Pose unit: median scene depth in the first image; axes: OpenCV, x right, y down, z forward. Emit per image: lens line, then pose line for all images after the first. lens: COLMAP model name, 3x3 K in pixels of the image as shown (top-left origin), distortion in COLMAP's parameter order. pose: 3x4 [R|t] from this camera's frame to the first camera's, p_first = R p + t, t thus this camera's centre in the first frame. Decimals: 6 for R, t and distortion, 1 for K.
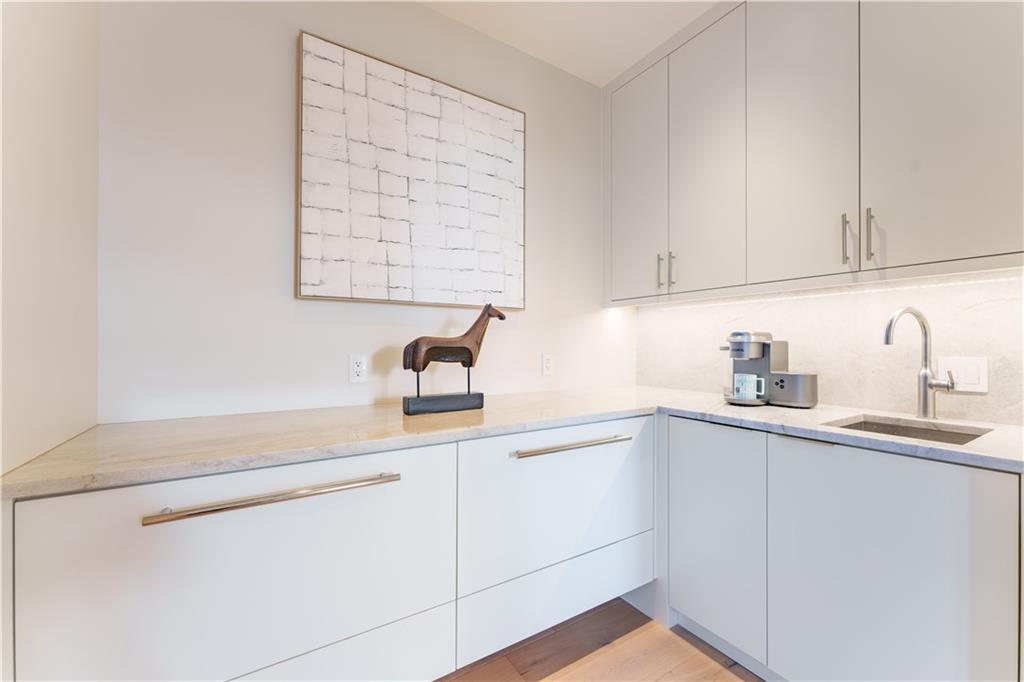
lens RADIAL K [[410.3, 0, 514.3], [0, 410.3, 347.6], [0, 0, 1]] dist [-0.001132, -0.000103]
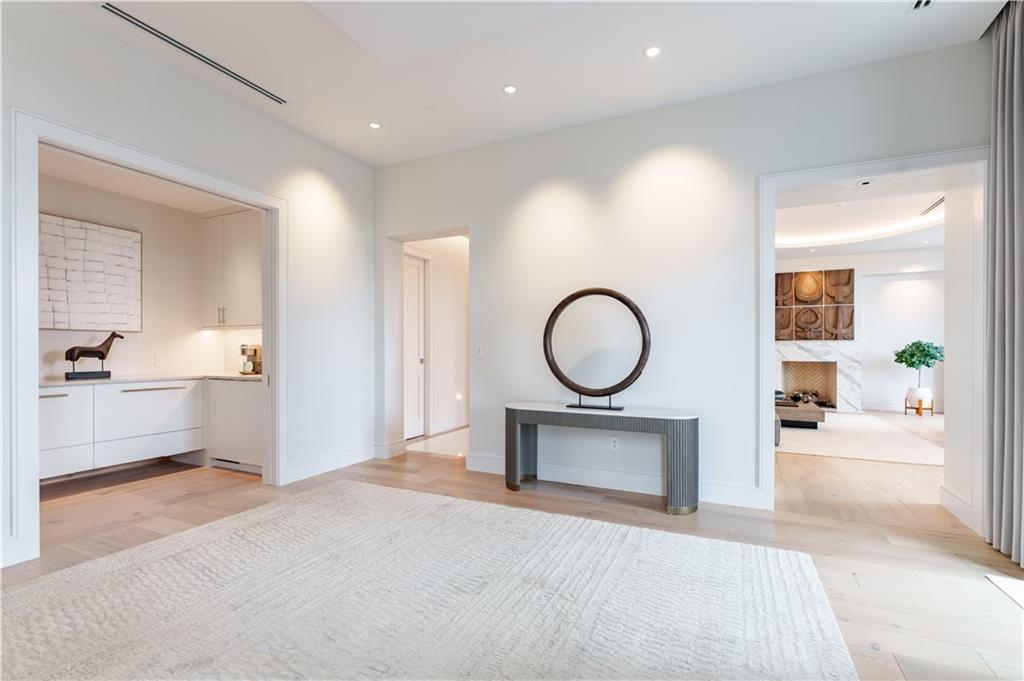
lens RADIAL K [[474.5, 0, 497.2], [0, 474.5, 353.5], [0, 0, 1]] dist [-0.000597, 0.000376]
pose [[0.866530, -0.004997, 0.499099, 0.448477], [0.004235, 0.999987, 0.002659, 0.015664], [-0.499106, -0.000191, 0.866541, -2.247475]]
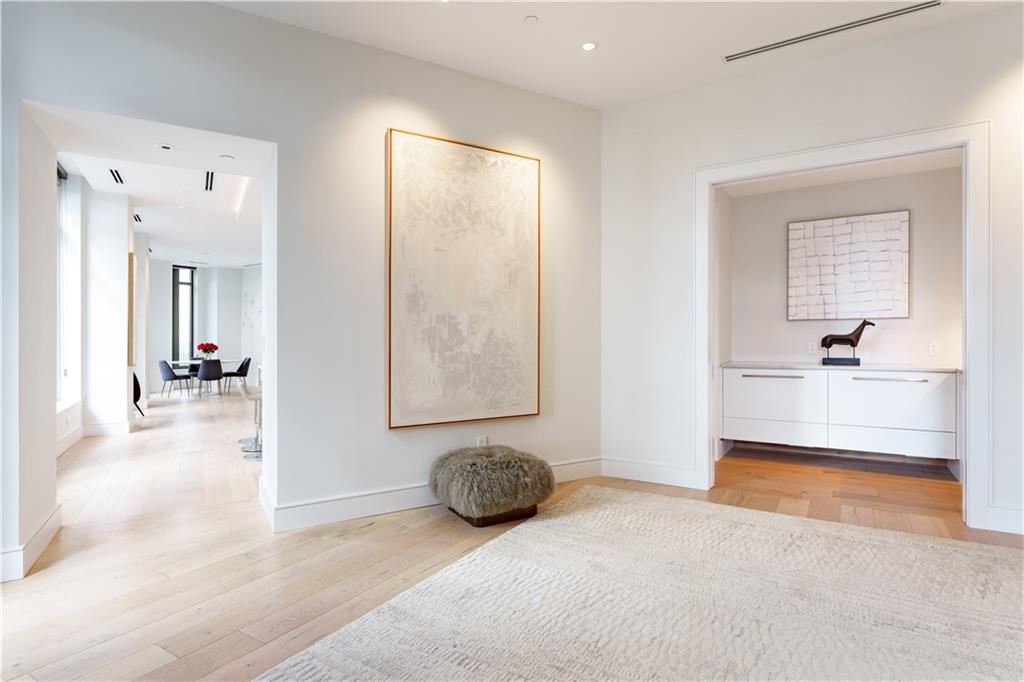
lens RADIAL K [[534.0, 0, 516.1], [0, 534.0, 337.4], [0, 0, 1]] dist [-0.002828, -0.000391]
pose [[0.411429, -0.007203, -0.911413, 1.782430], [0.002706, 0.999974, -0.006682, 0.007604], [0.911438, 0.000283, 0.411438, -1.913350]]
